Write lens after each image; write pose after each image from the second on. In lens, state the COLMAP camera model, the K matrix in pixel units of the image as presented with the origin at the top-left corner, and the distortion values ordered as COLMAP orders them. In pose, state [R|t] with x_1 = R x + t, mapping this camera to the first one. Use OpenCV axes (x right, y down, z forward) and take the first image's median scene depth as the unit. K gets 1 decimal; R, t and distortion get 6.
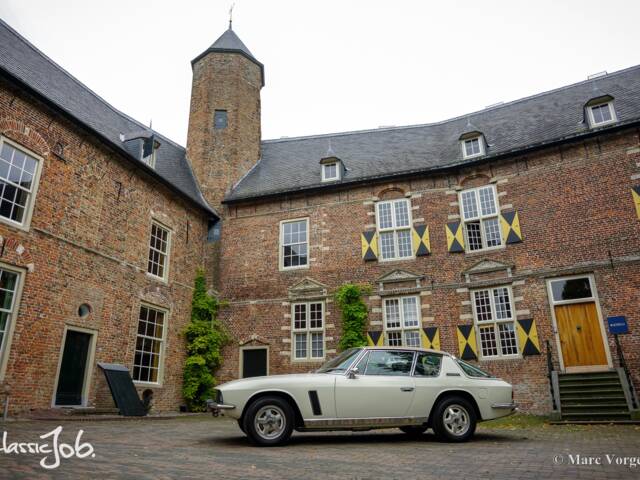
lens RADIAL K [[488.9, 0, 320.0], [0, 488.9, 240.0], [0, 0, 1]] dist [-0.005243, -0.001283]
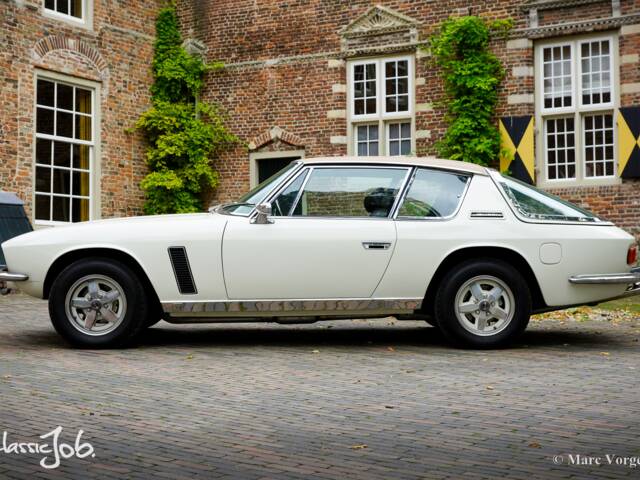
lens RADIAL K [[1025.4, 0, 320.0], [0, 1025.4, 240.0], [0, 0, 1]] dist [0.002701, 0.014008]
pose [[0.978578, 0.002221, -0.205866, 0.135229], [0.059906, 0.953603, 0.295048, -0.000893], [0.196970, -0.301060, 0.933041, 0.017350]]
